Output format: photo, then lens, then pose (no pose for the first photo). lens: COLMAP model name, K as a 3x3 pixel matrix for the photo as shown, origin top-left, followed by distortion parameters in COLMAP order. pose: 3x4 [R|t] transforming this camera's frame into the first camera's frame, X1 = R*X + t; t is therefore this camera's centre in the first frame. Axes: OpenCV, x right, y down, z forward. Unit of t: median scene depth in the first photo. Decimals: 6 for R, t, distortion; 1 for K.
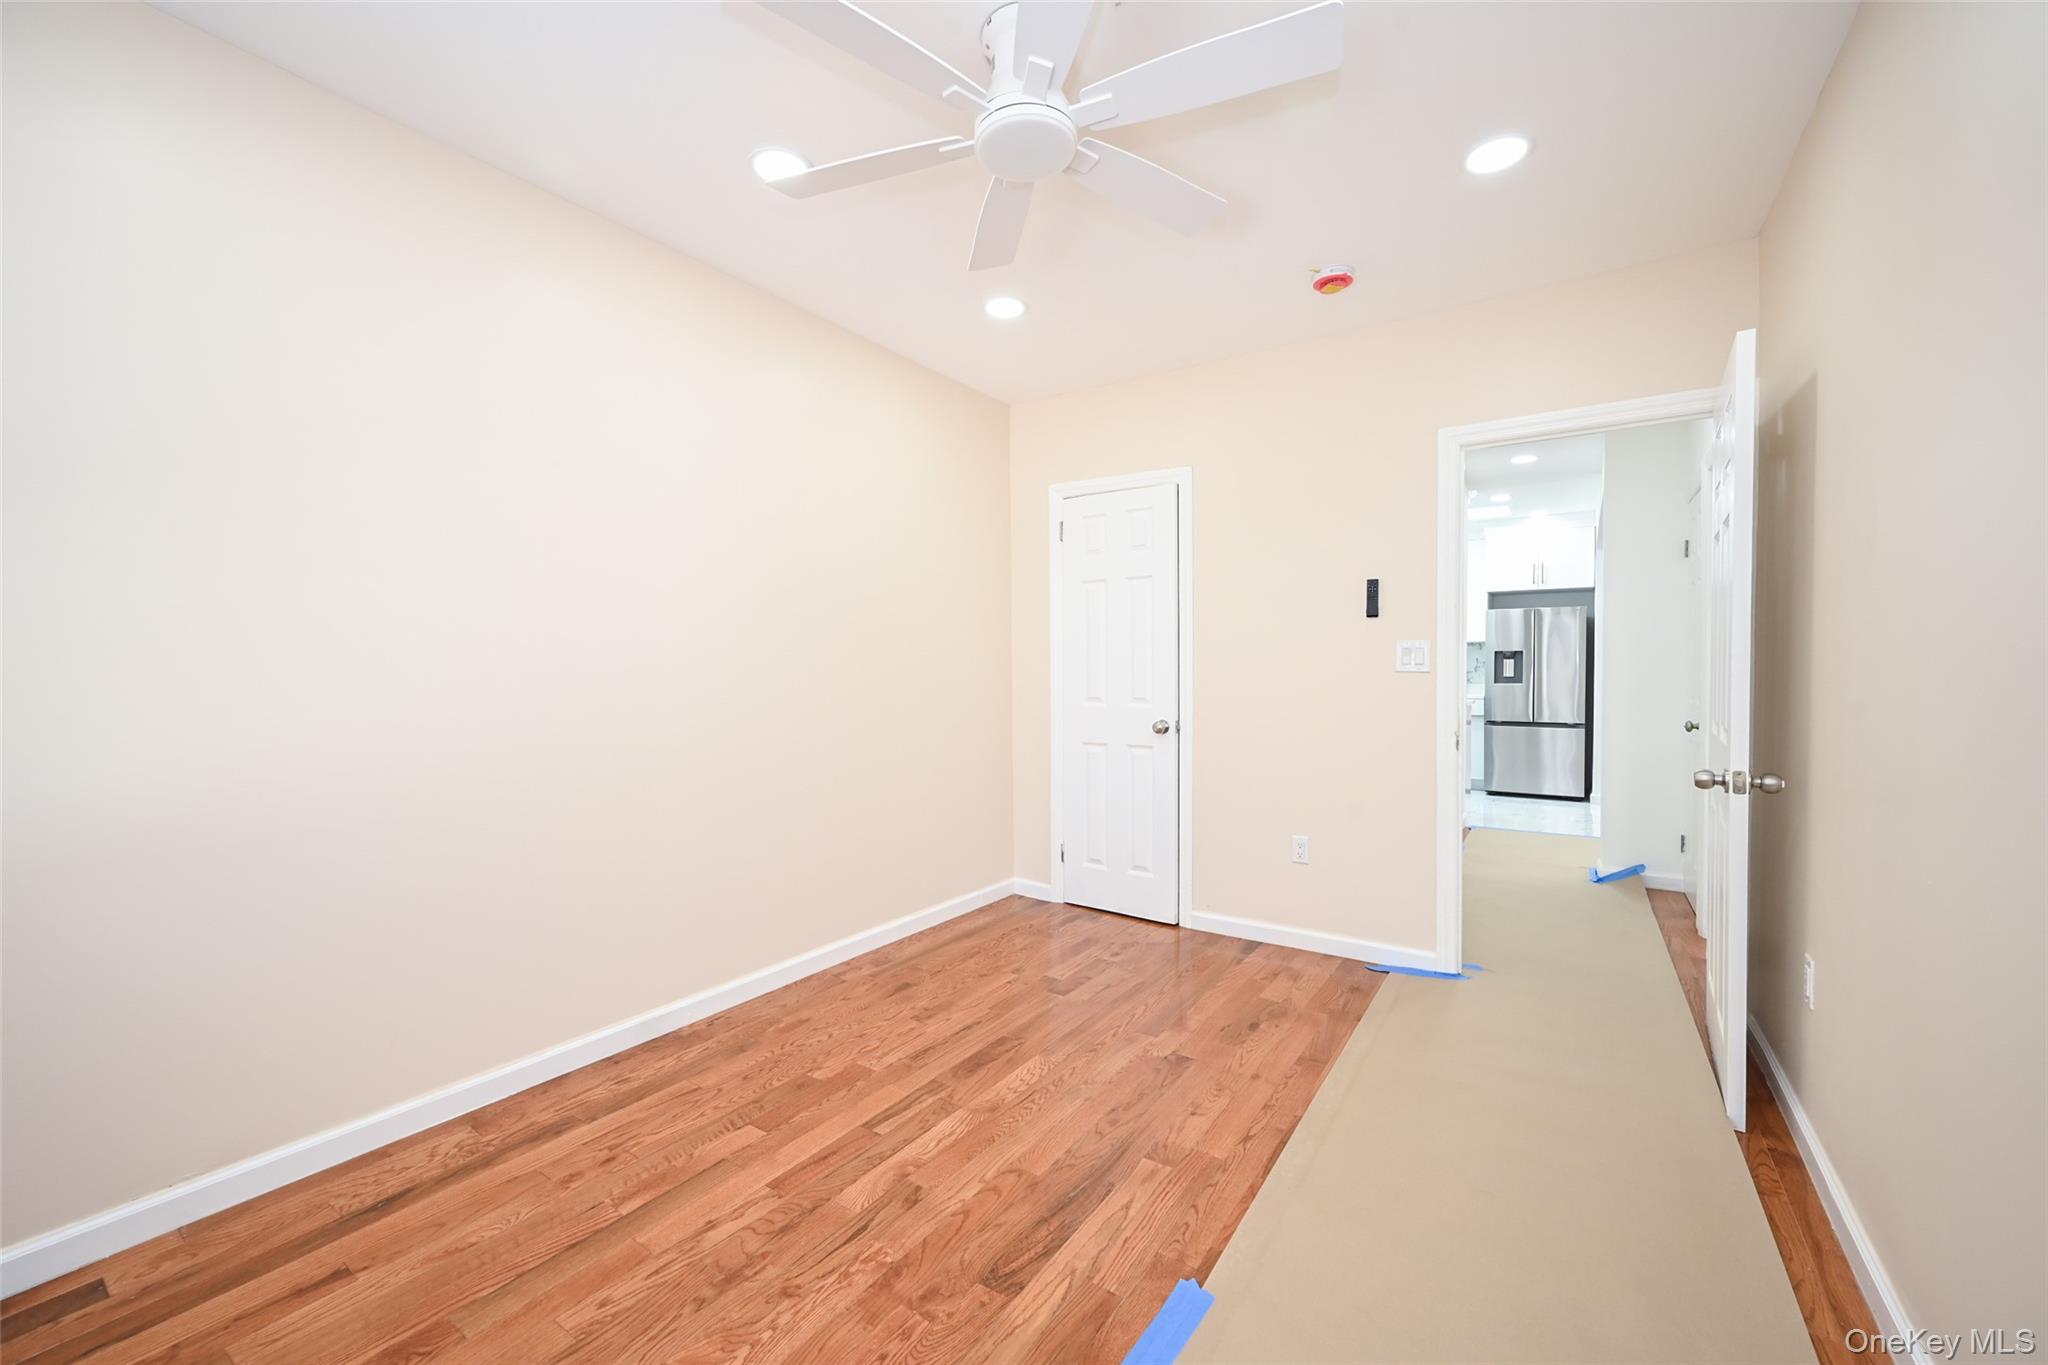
lens RADIAL K [[809.6, 0, 1026.9], [0, 809.6, 673.5], [0, 0, 1]] dist [-0.000125, 0.000296]
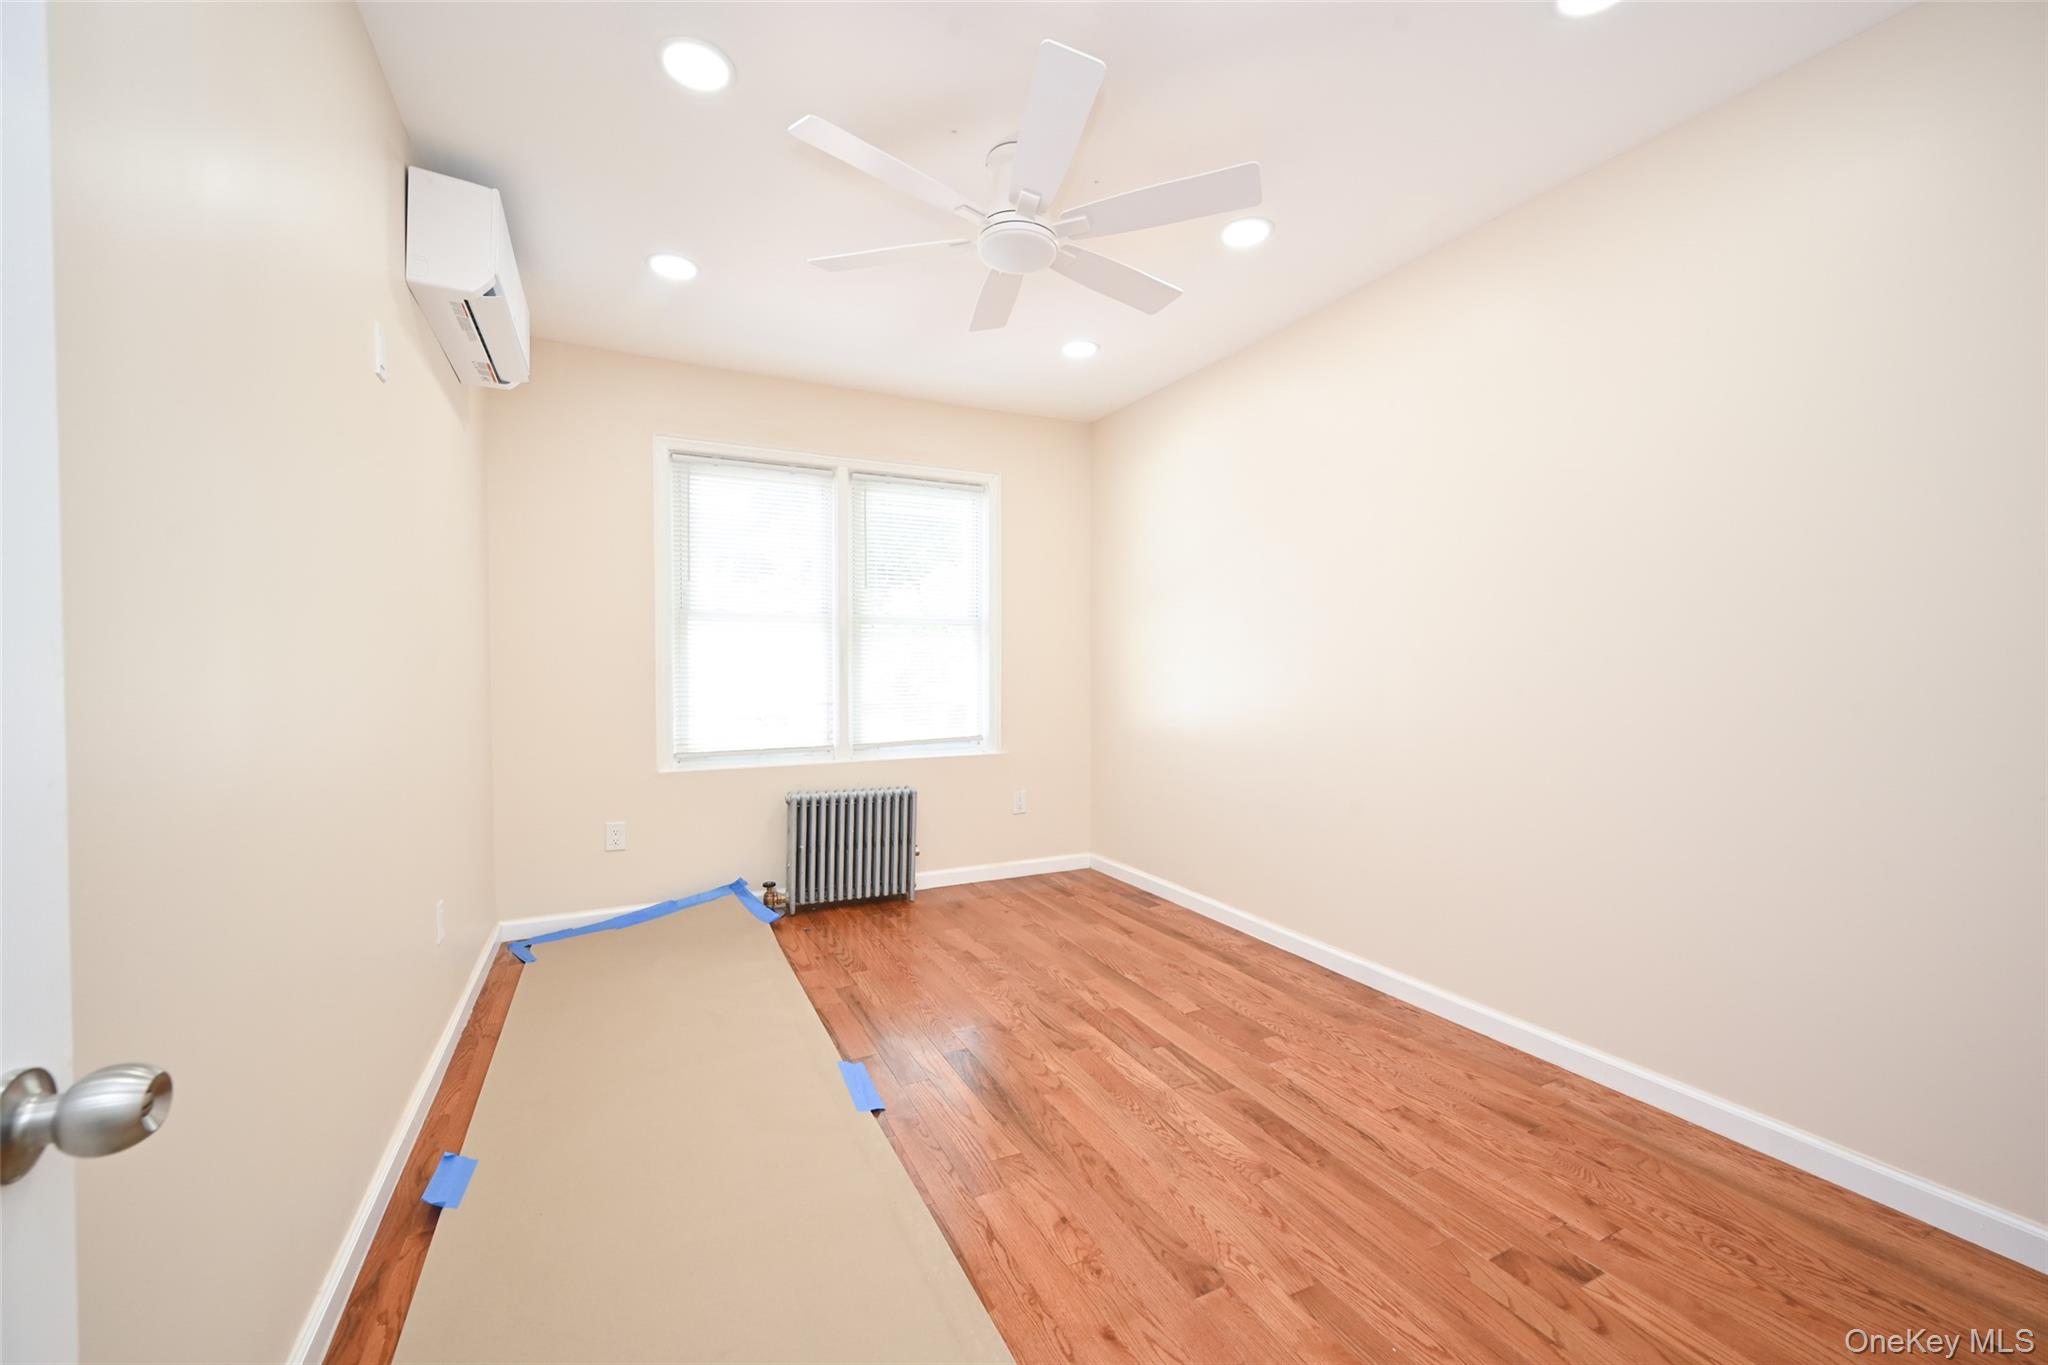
lens RADIAL K [[809.6, 0, 1028.7], [0, 809.6, 675.2], [0, 0, 1]] dist [-0.000125, 0.000296]
pose [[-0.483090, 0.014745, -0.875446, 0.846083], [-0.000772, 0.999851, 0.017266, -0.007352], [0.875570, 0.009017, -0.483007, 1.249922]]
